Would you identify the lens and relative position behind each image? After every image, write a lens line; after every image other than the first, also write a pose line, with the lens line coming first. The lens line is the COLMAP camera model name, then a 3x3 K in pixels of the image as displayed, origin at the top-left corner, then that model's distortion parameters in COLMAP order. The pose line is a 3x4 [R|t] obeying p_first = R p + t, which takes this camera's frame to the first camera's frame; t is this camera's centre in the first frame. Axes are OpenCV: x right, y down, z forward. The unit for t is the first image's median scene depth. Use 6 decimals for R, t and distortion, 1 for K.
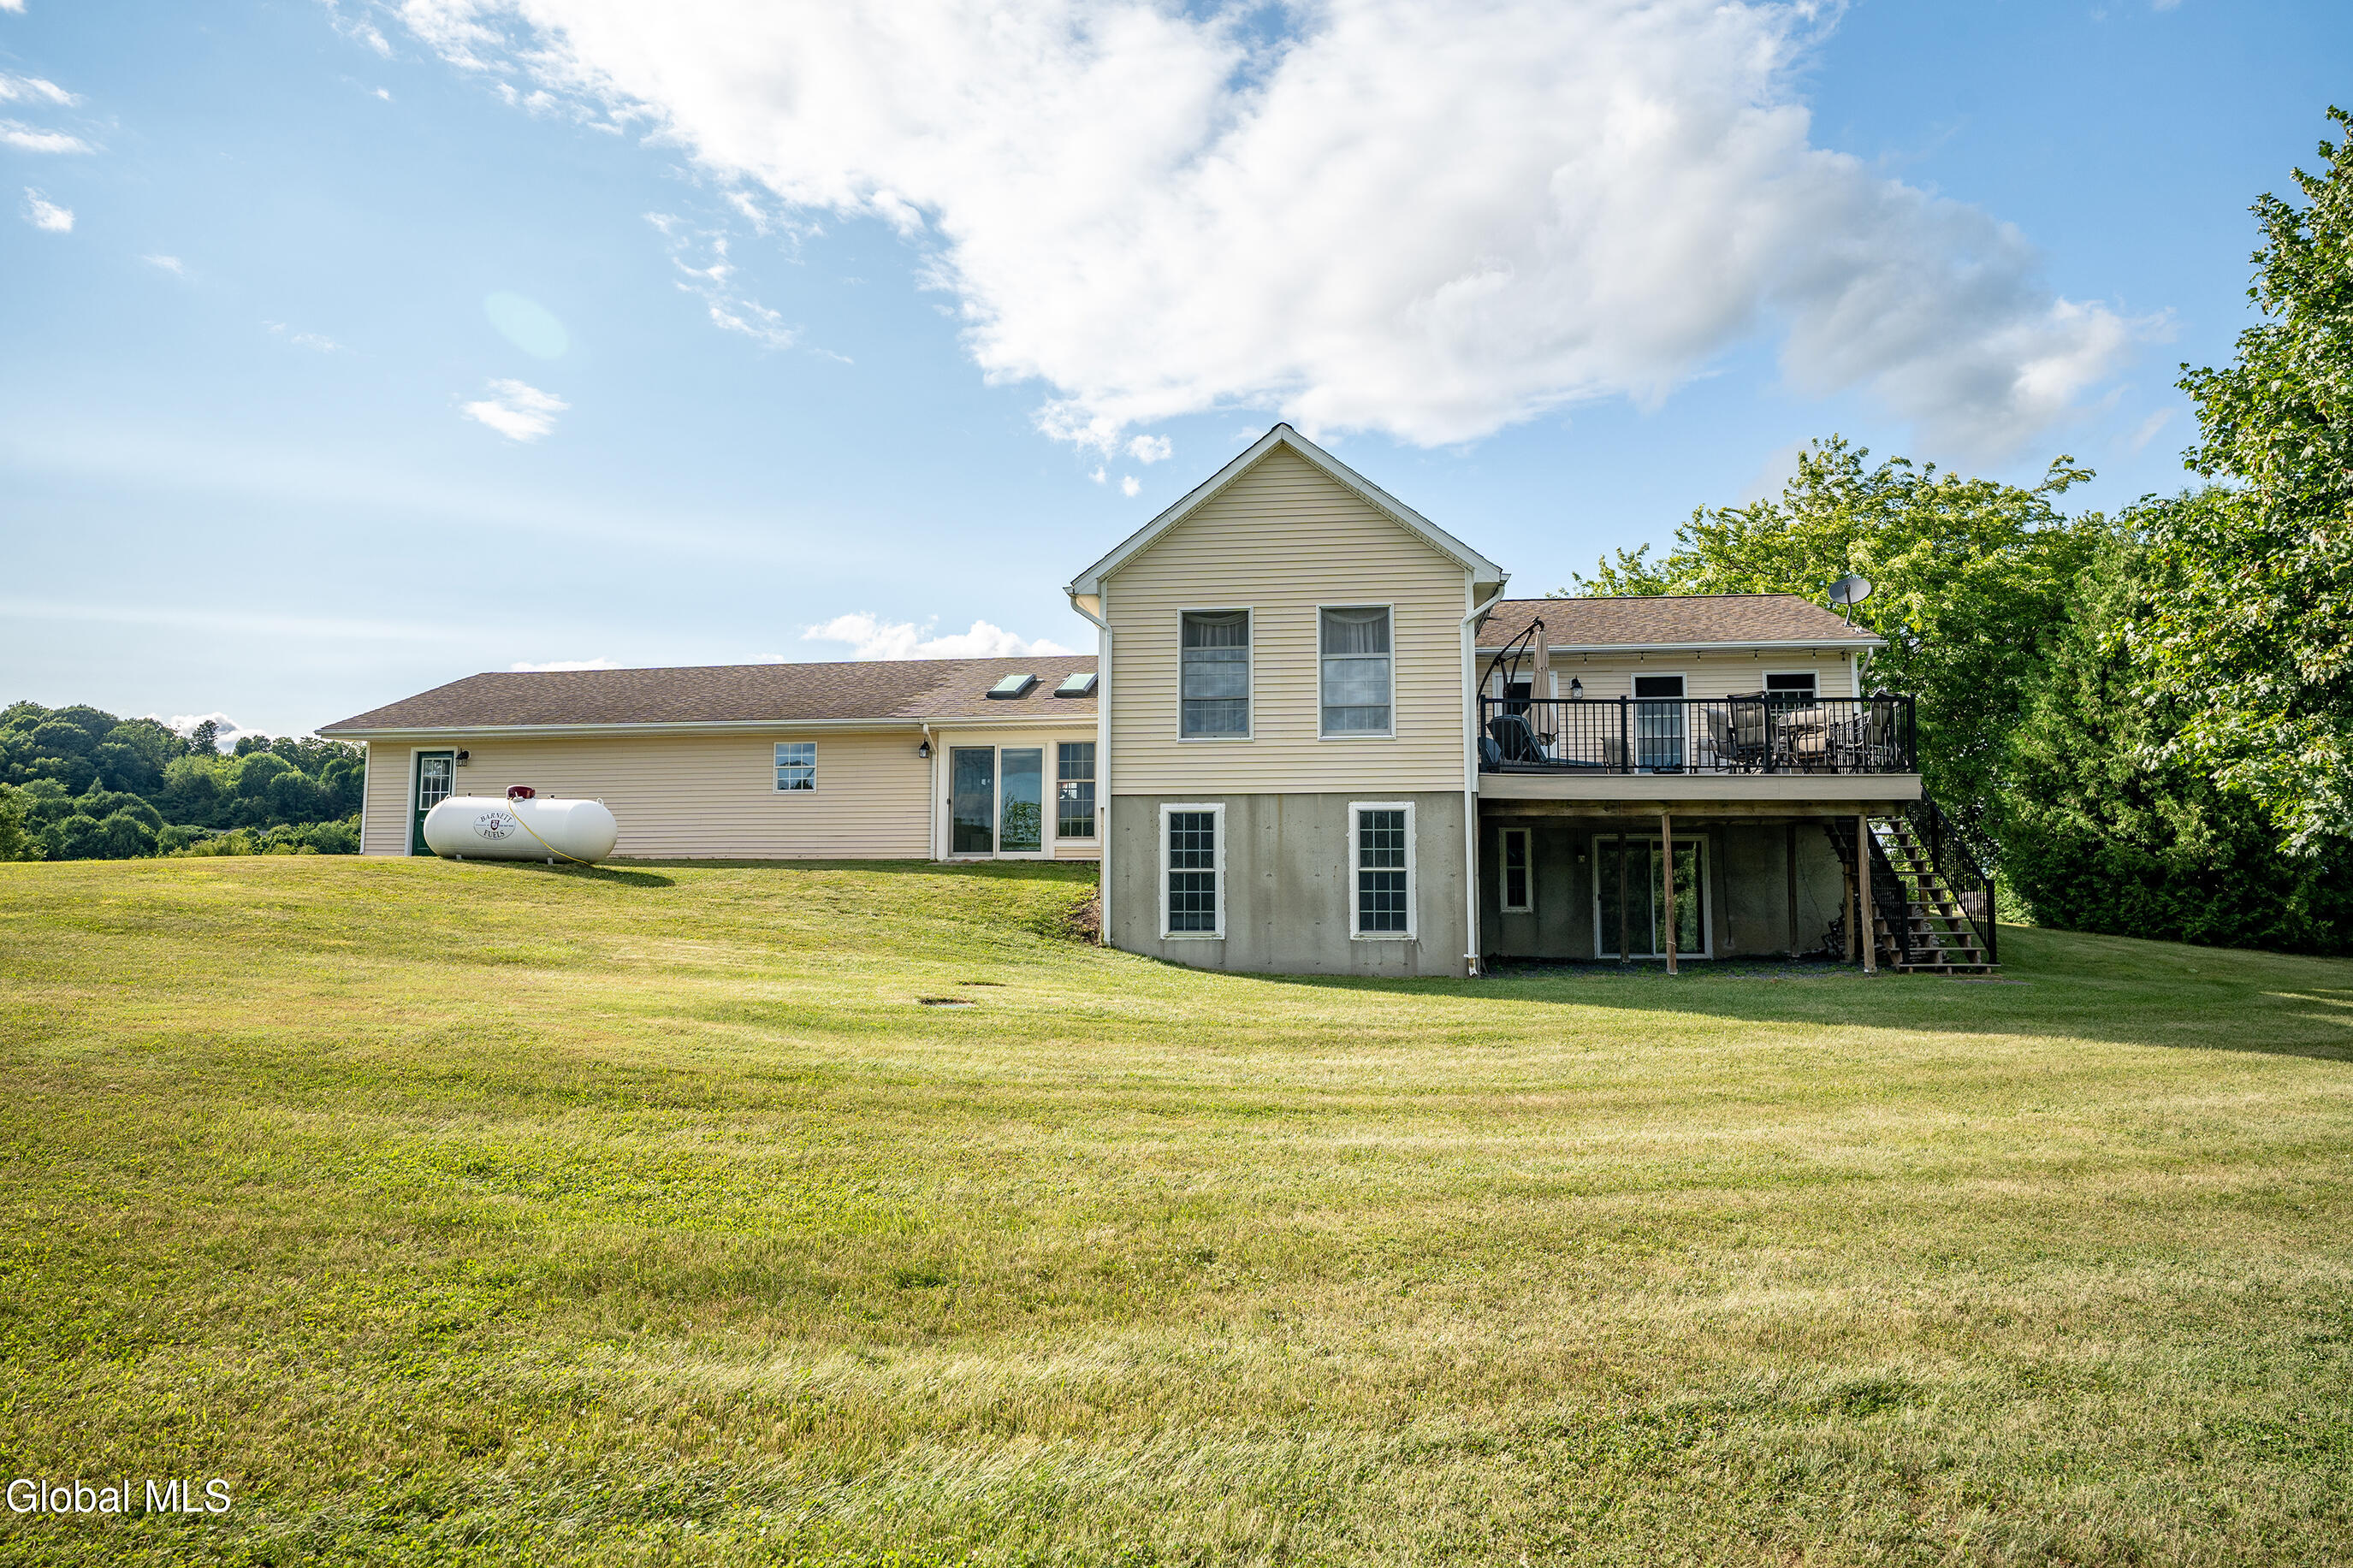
lens RADIAL K [[1348.5, 0, 1176.5], [0, 1348.5, 784.0], [0, 0, 1]] dist [0.003361, 0.000926]
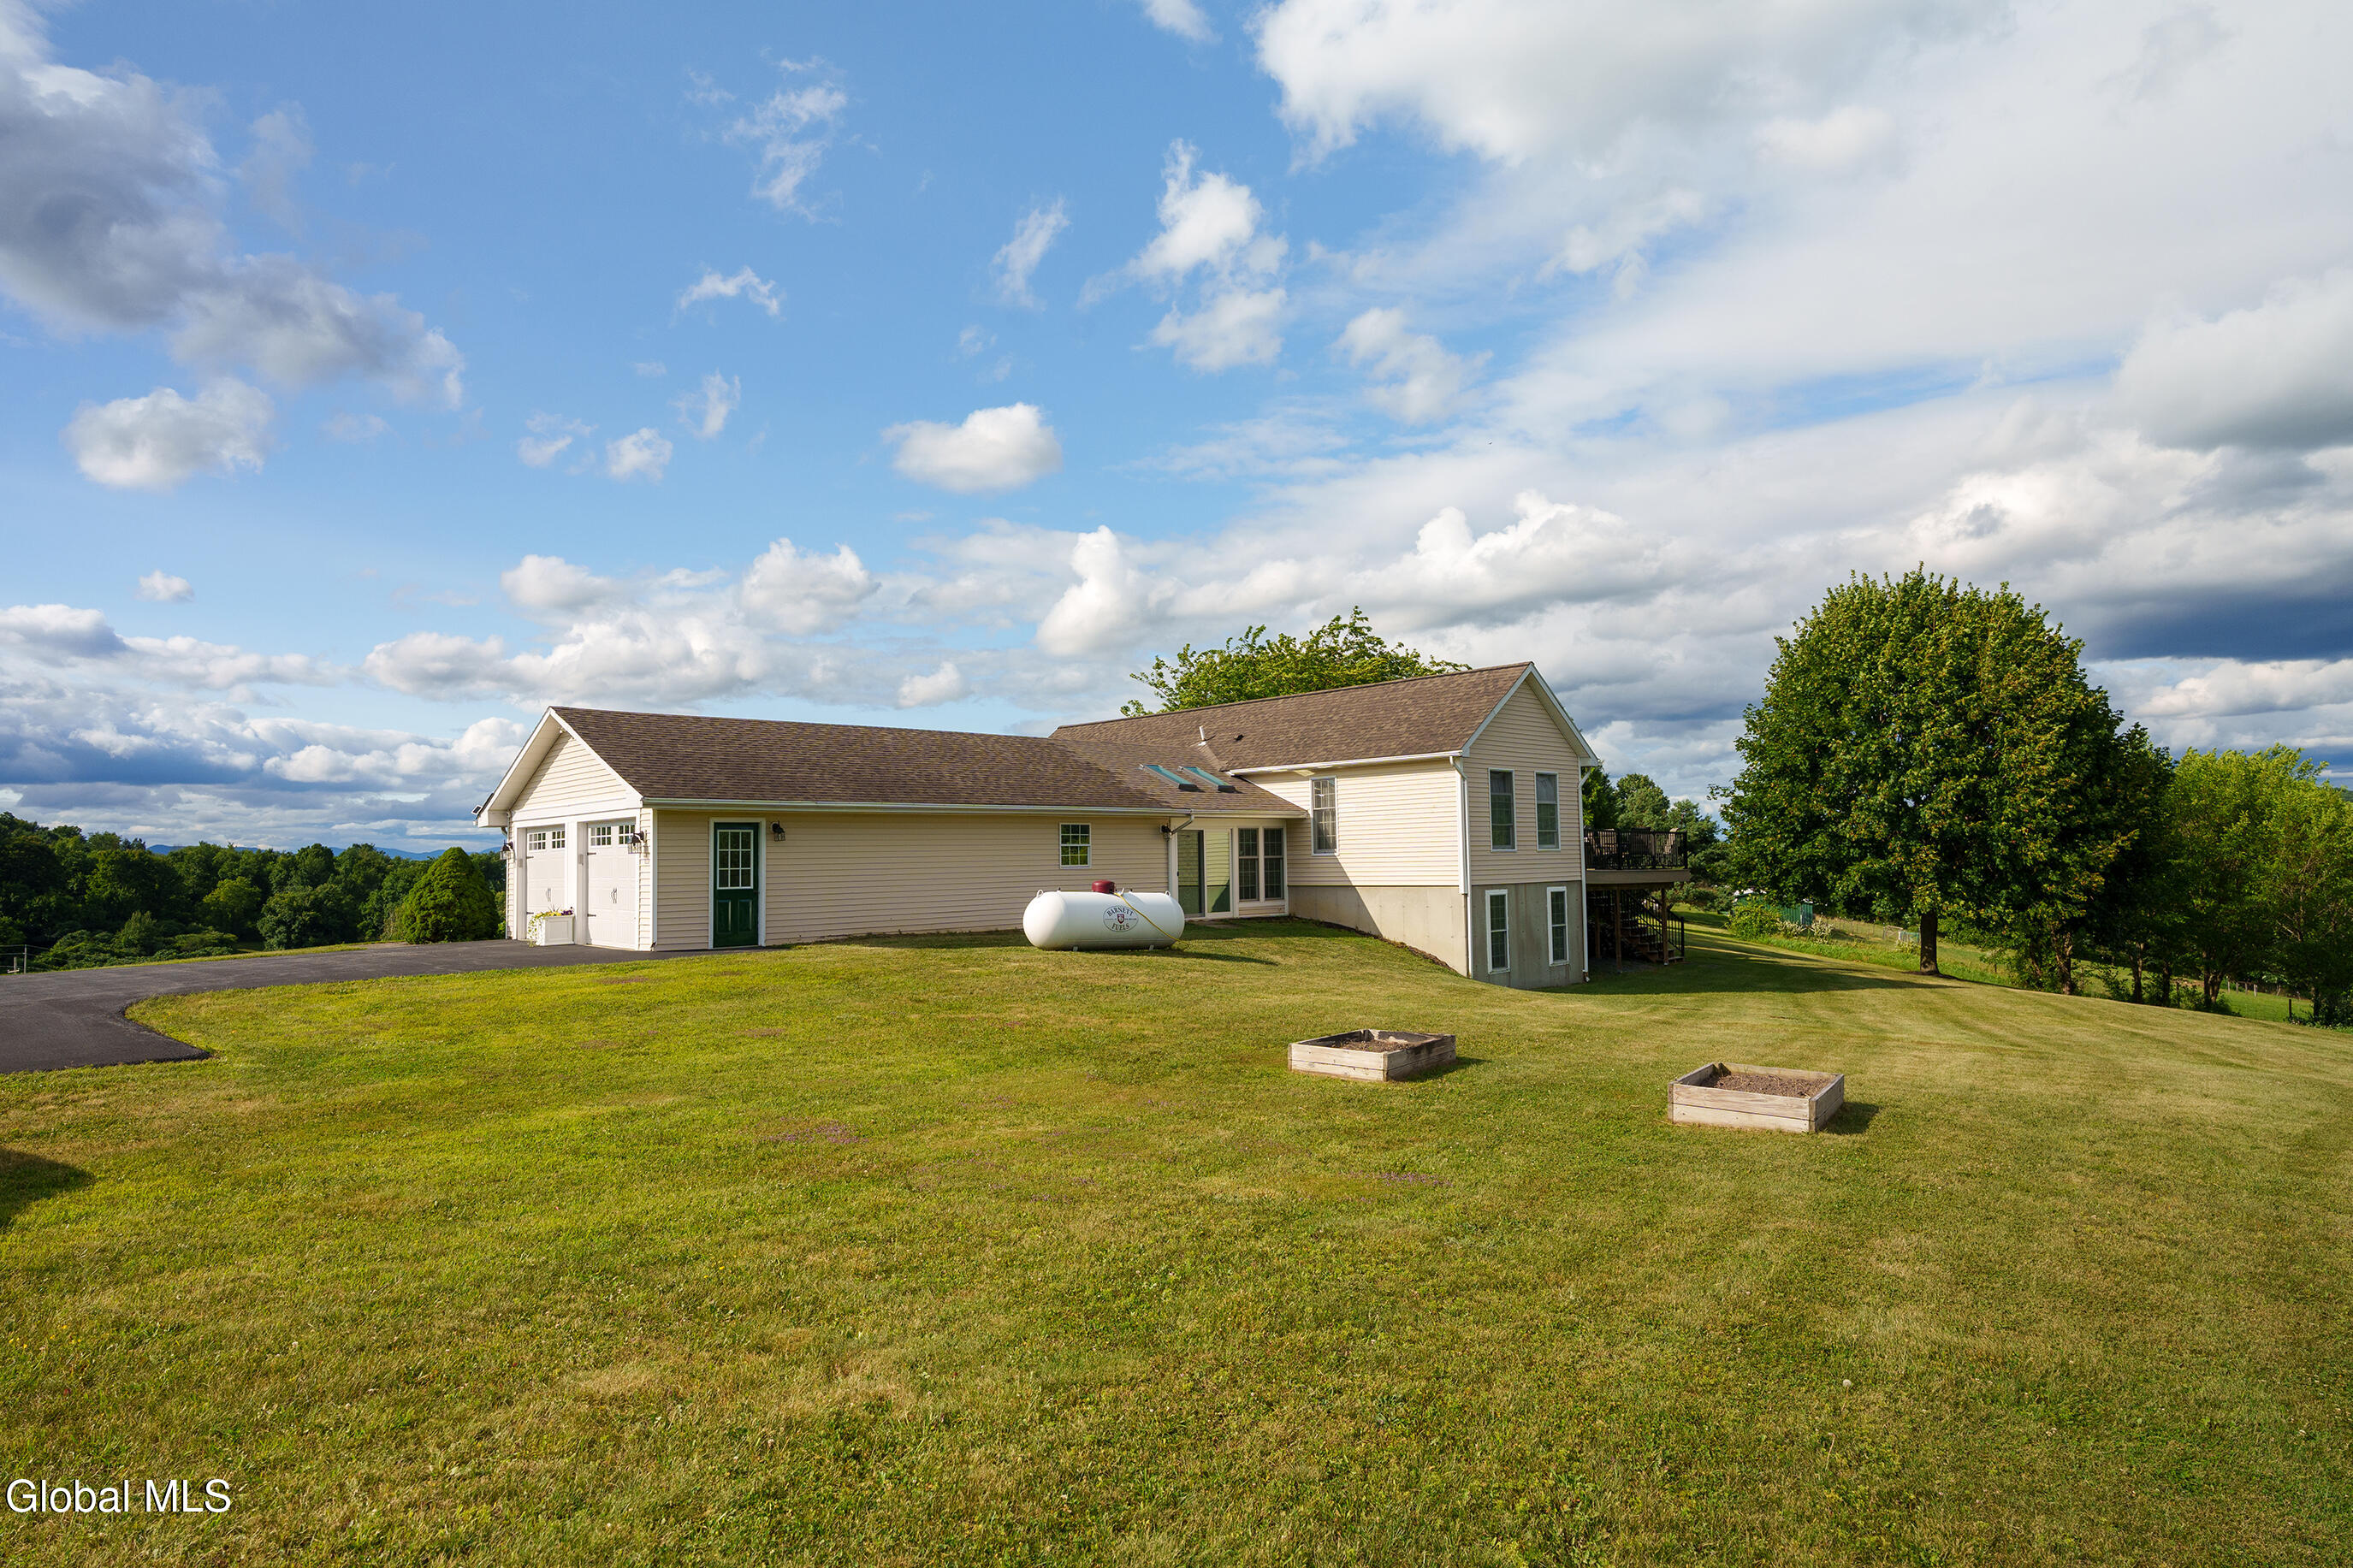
lens RADIAL K [[1348.5, 0, 1176.5], [0, 1348.5, 784.0], [0, 0, 1]] dist [0.003361, 0.000926]
pose [[0.640658, 0.030947, 0.767203, -1.469894], [-0.054006, 0.998529, 0.004820, -0.098173], [-0.765925, -0.044521, 0.641386, 0.273527]]
